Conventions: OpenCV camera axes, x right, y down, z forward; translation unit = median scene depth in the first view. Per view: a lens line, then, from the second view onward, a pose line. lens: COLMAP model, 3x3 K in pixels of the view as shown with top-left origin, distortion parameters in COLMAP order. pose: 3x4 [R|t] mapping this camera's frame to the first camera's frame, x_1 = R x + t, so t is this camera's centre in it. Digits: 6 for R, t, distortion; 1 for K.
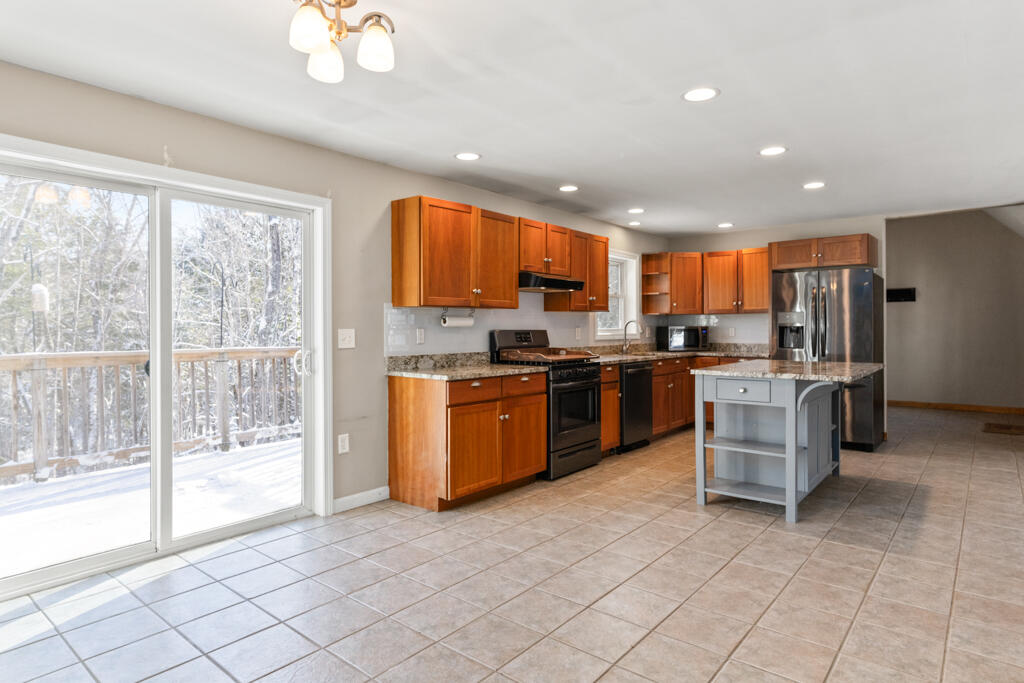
lens RADIAL K [[584.0, 0, 509.5], [0, 584.0, 327.0], [0, 0, 1]] dist [-0.004546, -0.000447]
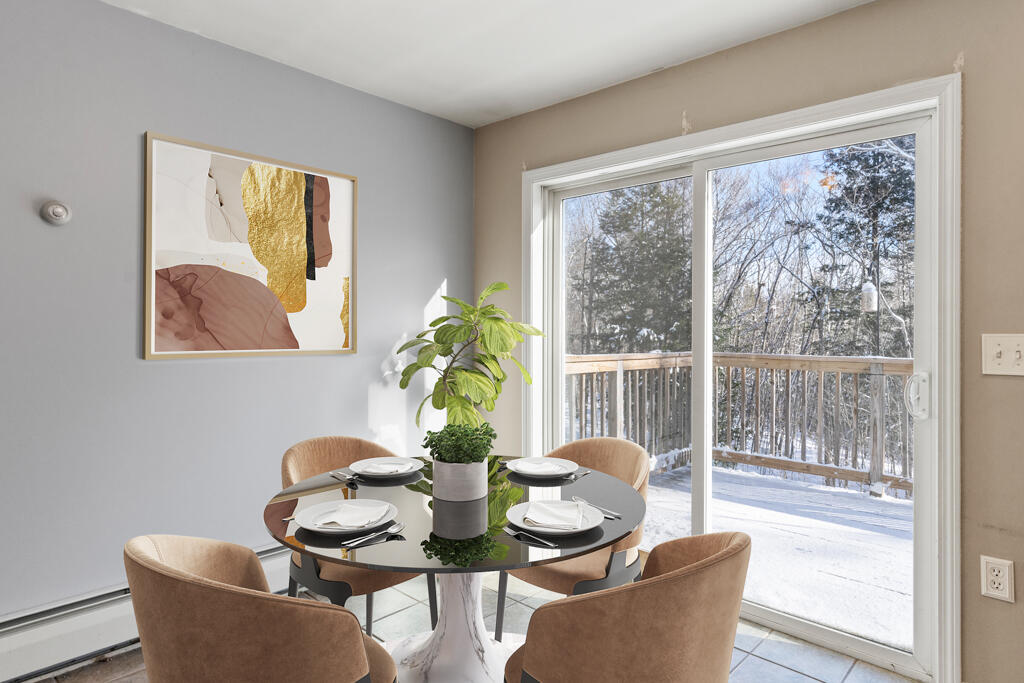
lens RADIAL K [[584.0, 0, 509.5], [0, 584.0, 327.0], [0, 0, 1]] dist [-0.004546, -0.000447]
pose [[-0.072304, -0.000400, -0.997383, 0.146140], [-0.005200, 0.999986, -0.000024, 0.000684], [0.997369, 0.005185, -0.072305, 0.448048]]
